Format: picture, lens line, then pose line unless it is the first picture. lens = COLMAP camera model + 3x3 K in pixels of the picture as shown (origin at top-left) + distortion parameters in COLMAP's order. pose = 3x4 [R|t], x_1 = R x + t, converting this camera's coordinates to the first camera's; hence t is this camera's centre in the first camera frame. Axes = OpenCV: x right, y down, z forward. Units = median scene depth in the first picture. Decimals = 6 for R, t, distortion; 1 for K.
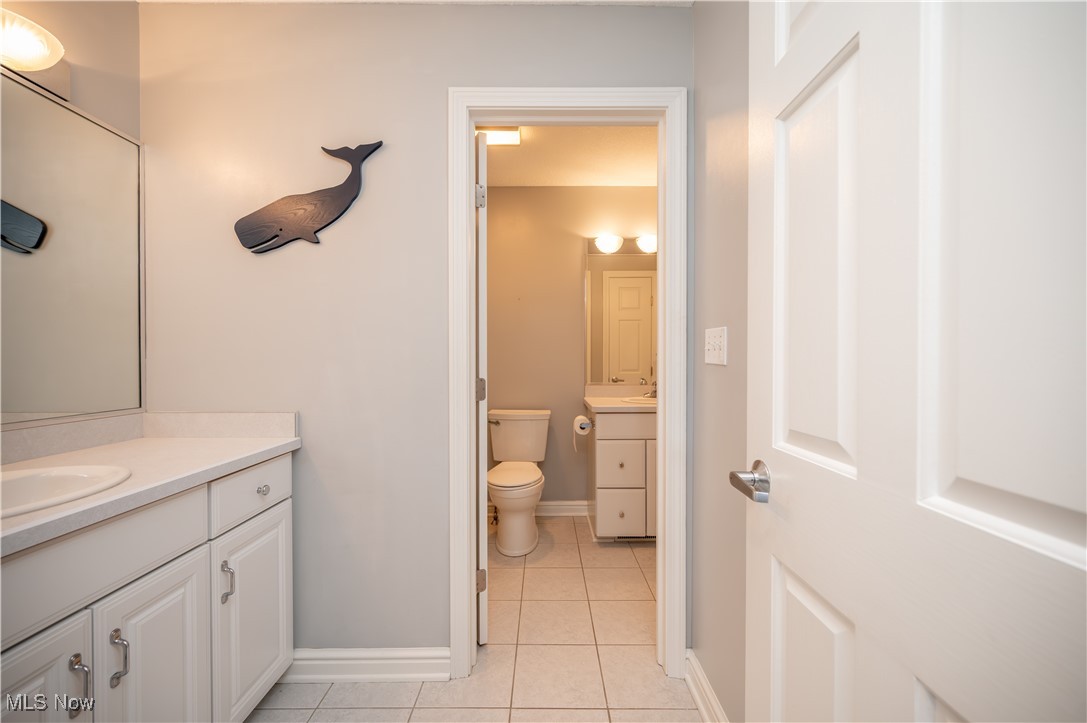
lens RADIAL K [[434.8, 0, 543.5], [0, 434.8, 361.5], [0, 0, 1]] dist [-0.002191, -0.000449]
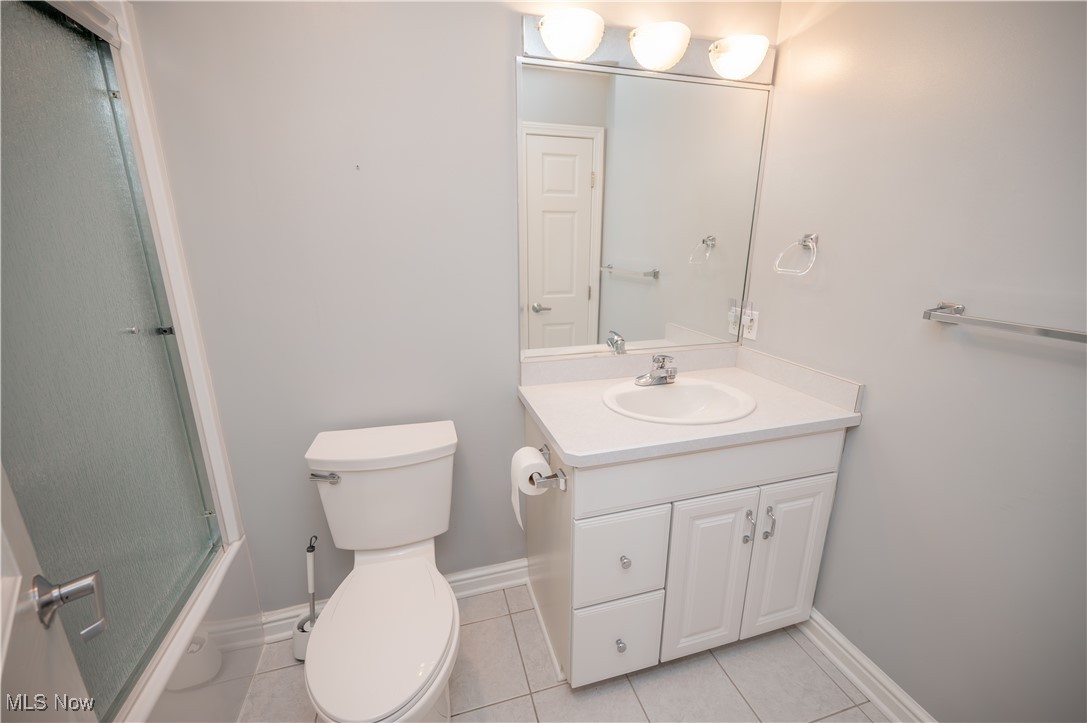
lens RADIAL K [[434.8, 0, 543.5], [0, 434.8, 361.5], [0, 0, 1]] dist [-0.002191, -0.000449]
pose [[0.959981, -0.072885, 0.270416, -0.013063], [-0.000803, 0.964824, 0.262896, -0.075617], [-0.280065, -0.252592, 0.926154, 0.539045]]
